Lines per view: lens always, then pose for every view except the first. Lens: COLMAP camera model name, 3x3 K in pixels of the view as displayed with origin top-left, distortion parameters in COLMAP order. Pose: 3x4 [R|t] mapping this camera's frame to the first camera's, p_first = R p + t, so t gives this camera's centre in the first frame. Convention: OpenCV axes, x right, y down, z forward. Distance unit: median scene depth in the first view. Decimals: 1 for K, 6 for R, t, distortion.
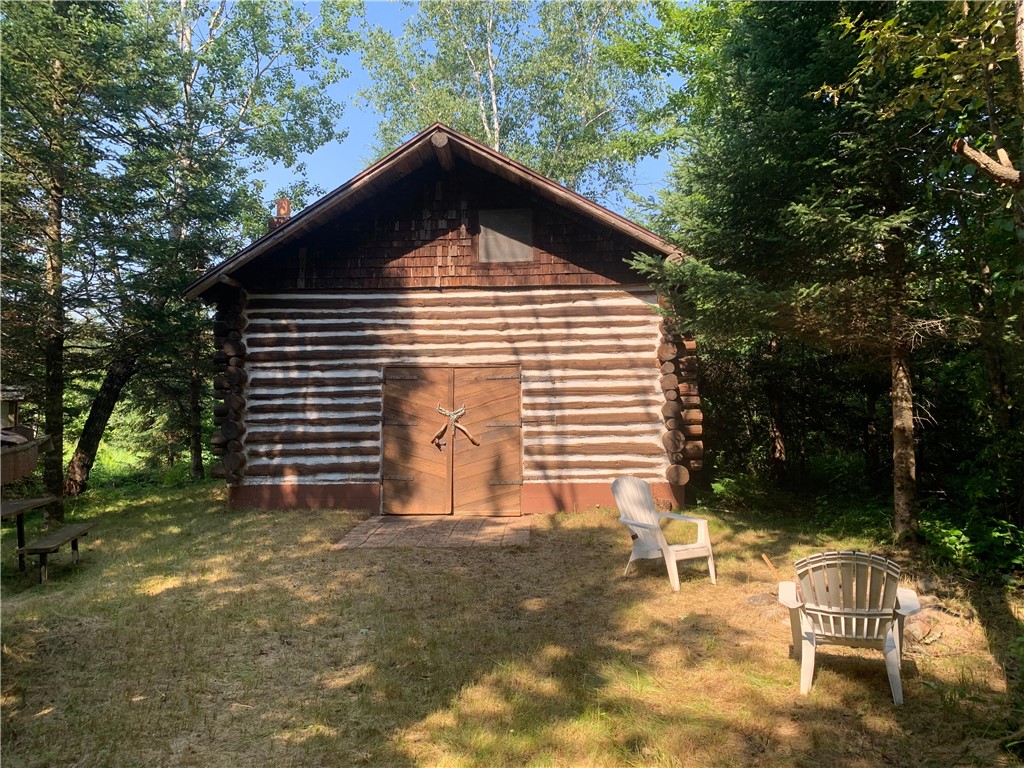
lens RADIAL K [[779.2, 0, 512.1], [0, 779.2, 372.6], [0, 0, 1]] dist [0.048158, -0.049863]
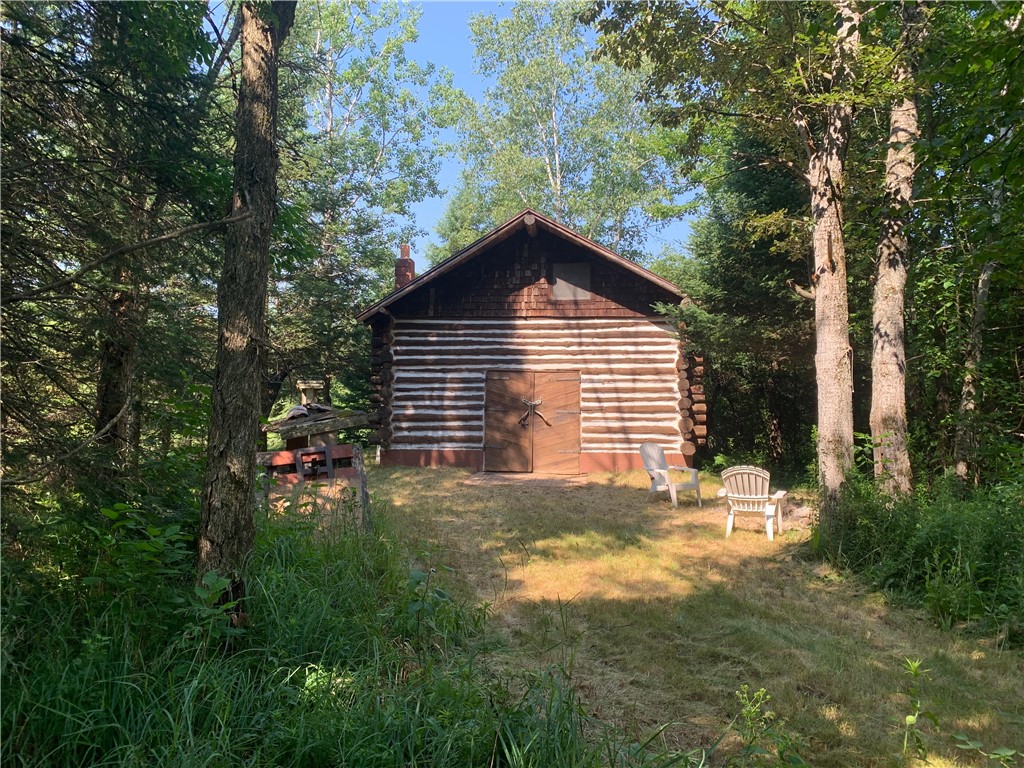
lens RADIAL K [[779.2, 0, 511.0], [0, 779.2, 361.5], [0, 0, 1]] dist [0.048158, -0.049863]
pose [[0.998063, 0.016120, -0.060079, -0.031369], [-0.016970, 0.999763, -0.013662, -0.005422], [0.059845, 0.014655, 0.998100, -0.454015]]
